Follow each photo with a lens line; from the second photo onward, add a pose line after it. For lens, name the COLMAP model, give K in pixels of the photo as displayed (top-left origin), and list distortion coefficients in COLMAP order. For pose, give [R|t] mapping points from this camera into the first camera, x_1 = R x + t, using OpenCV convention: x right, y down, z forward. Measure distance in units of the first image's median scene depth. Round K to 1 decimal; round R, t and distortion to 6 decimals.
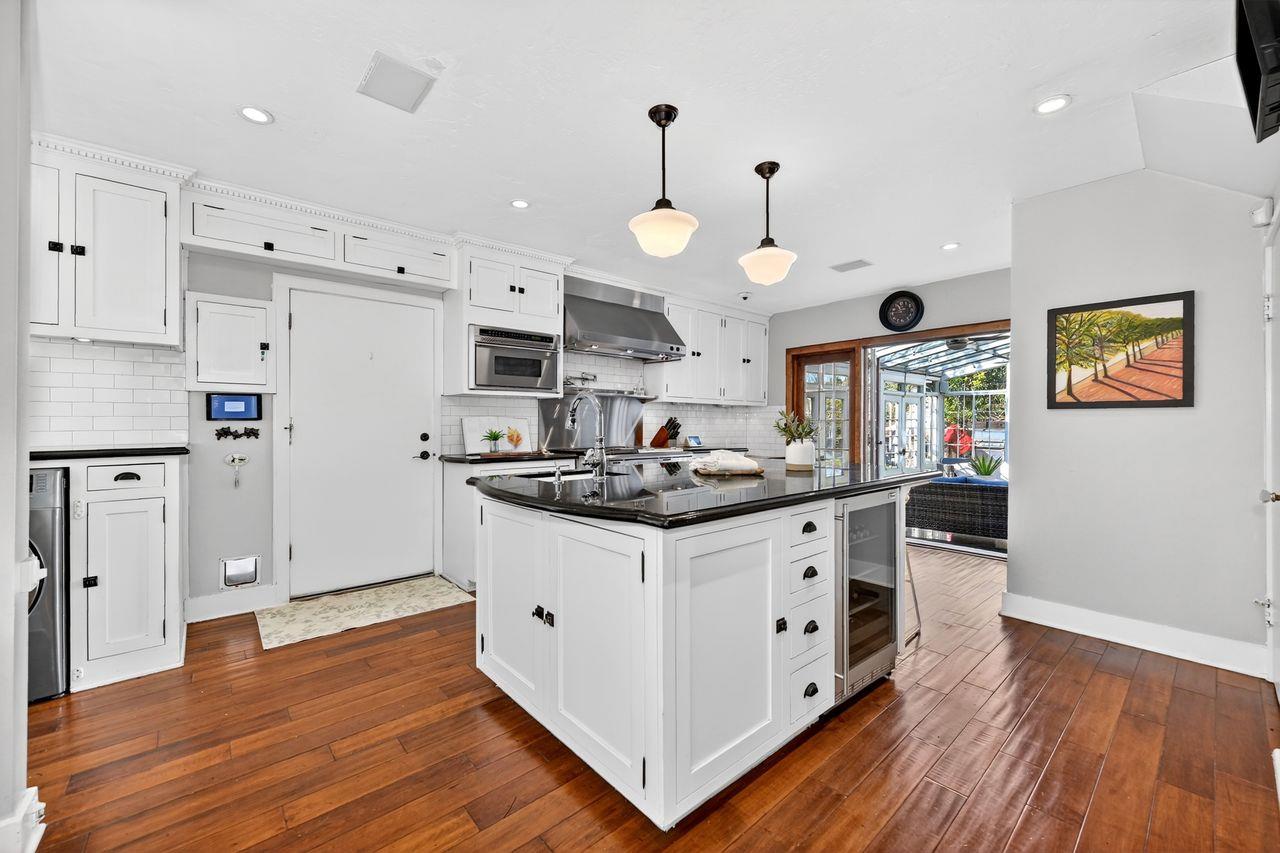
lens RADIAL K [[507.1, 0, 642.3], [0, 507.1, 423.5], [0, 0, 1]] dist [-0.001227, -0.000039]
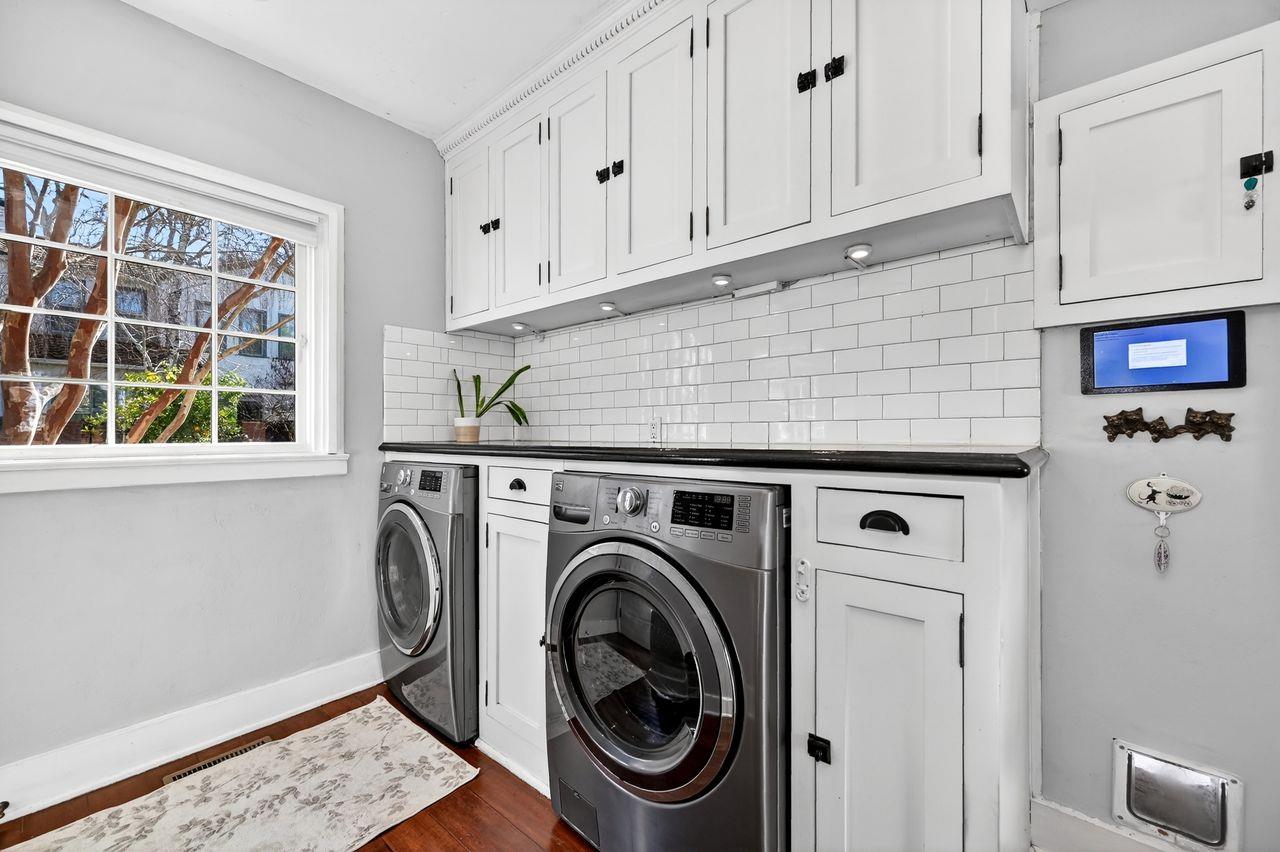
lens RADIAL K [[507.1, 0, 641.2], [0, 507.1, 427.9], [0, 0, 1]] dist [-0.001227, -0.000039]
pose [[0.148689, -0.004329, -0.988875, -0.491567], [-0.006118, 0.999967, -0.005298, 0.025950], [0.988865, 0.006837, 0.148658, 0.567829]]
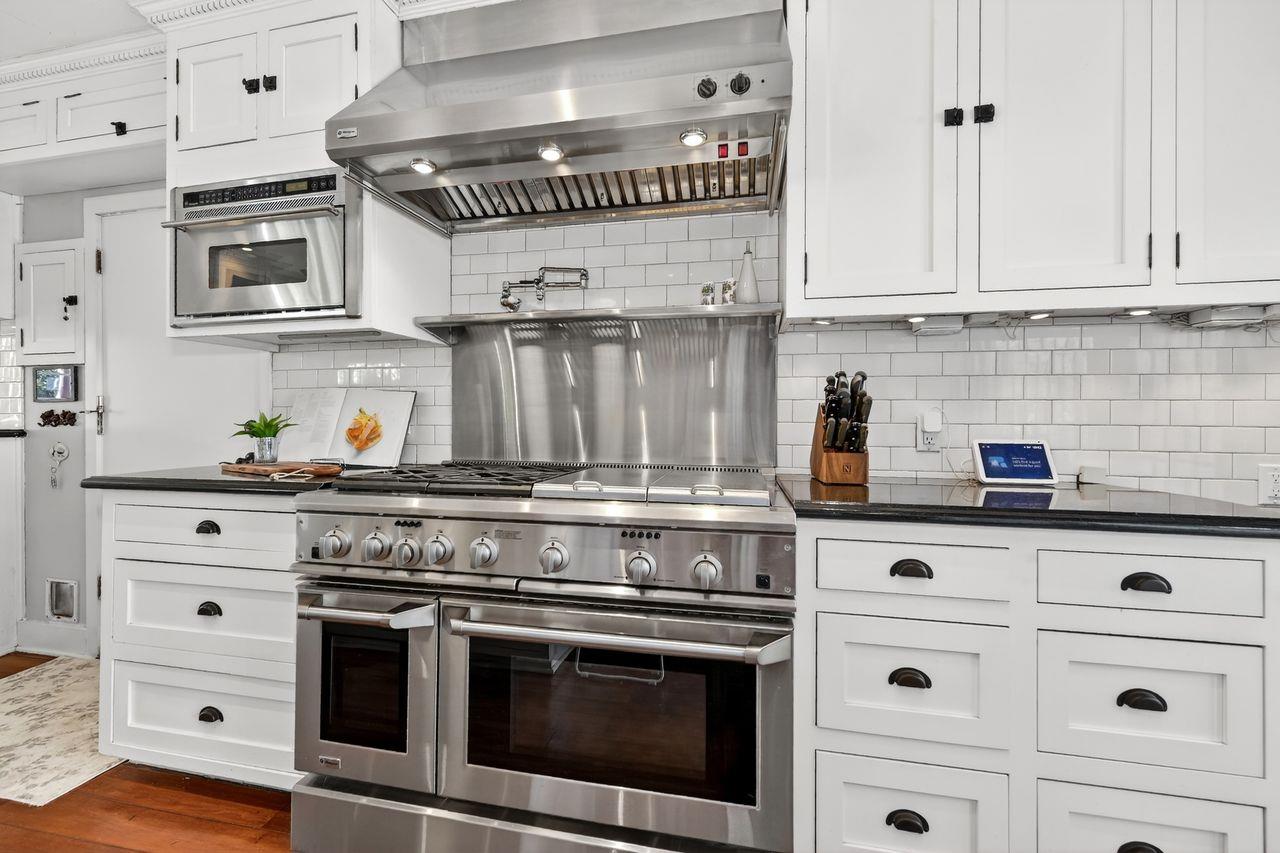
lens RADIAL K [[507.1, 0, 641.5], [0, 507.1, 418.4], [0, 0, 1]] dist [-0.001227, -0.000039]
pose [[0.610353, -0.005166, -0.792113, 0.351869], [-0.000625, 0.999975, -0.007002, 0.024687], [0.792129, 0.004769, 0.610334, 1.243640]]
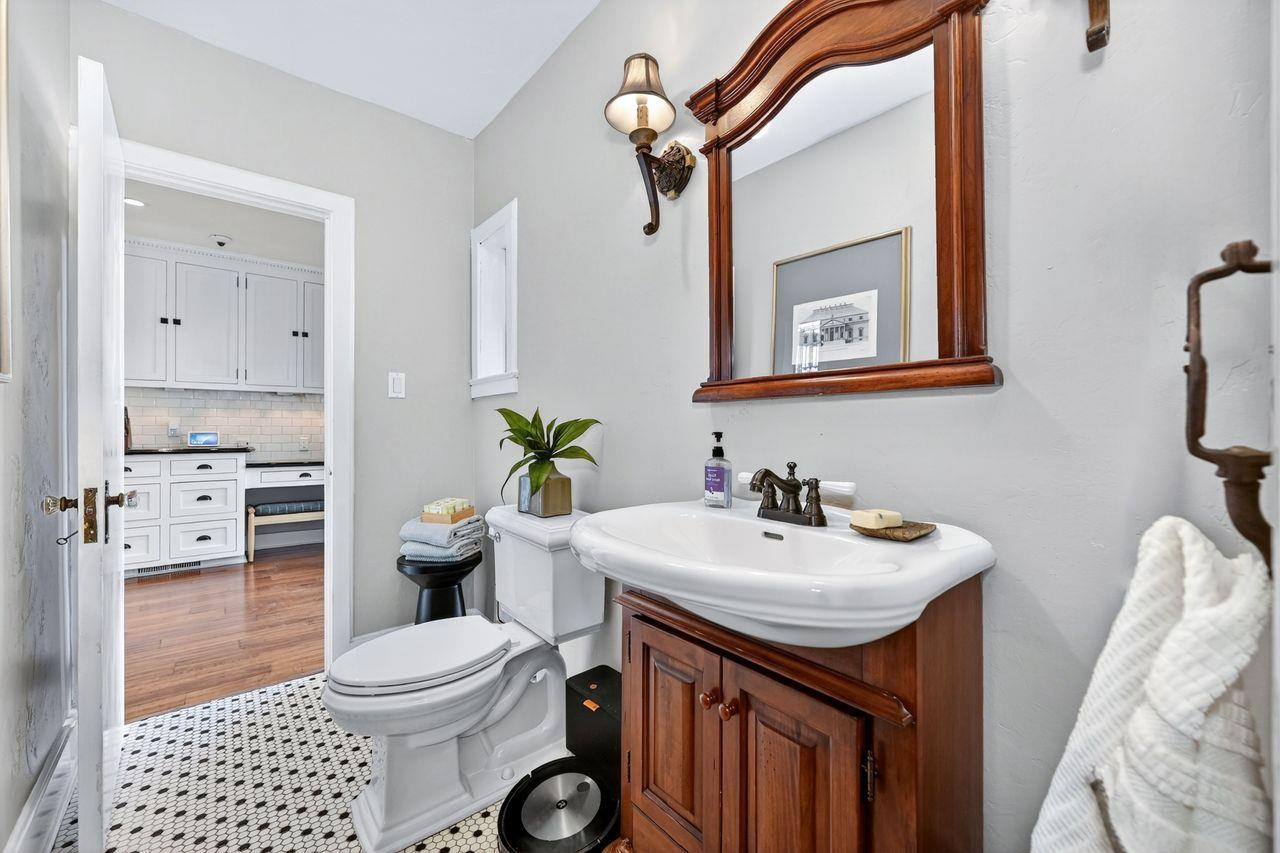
lens RADIAL K [[507.1, 0, 639.7], [0, 507.1, 424.7], [0, 0, 1]] dist [-0.001227, -0.000039]
pose [[0.999804, -0.002067, -0.019688, 1.393335], [0.001916, 0.999968, -0.007727, 0.036825], [0.019704, 0.007688, 0.999776, 0.470896]]
